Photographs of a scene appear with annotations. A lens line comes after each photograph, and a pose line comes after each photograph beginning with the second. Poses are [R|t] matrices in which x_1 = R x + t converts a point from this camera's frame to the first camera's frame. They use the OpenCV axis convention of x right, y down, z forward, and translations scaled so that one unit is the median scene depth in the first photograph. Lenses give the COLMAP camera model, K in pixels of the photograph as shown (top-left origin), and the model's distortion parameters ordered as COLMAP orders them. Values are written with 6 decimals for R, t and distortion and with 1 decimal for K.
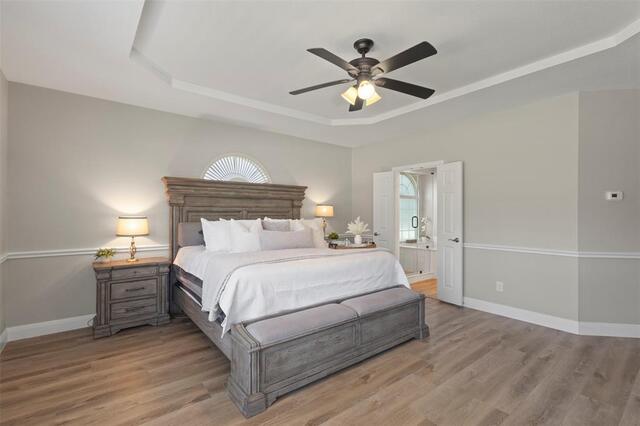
lens RADIAL K [[295.2, 0, 320.2], [0, 295.2, 212.2], [0, 0, 1]] dist [-0.000258, 0.001297]
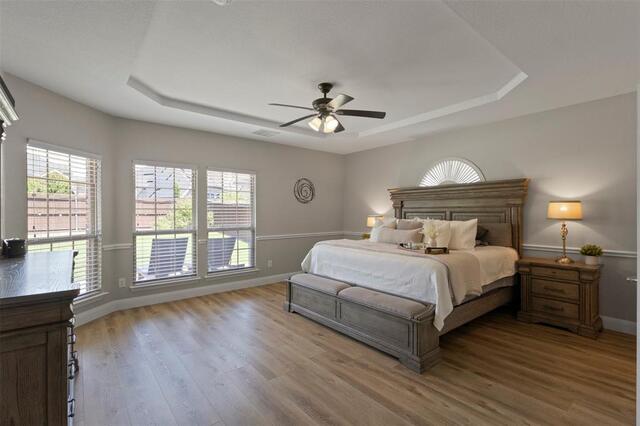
lens RADIAL K [[295.2, 0, 320.4], [0, 295.2, 214.7], [0, 0, 1]] dist [-0.000258, 0.001297]
pose [[0.020412, 0.006532, -0.999770, 1.060200], [0.009280, 0.999934, 0.006722, -0.004818], [0.999749, -0.009415, 0.020350, 0.681521]]
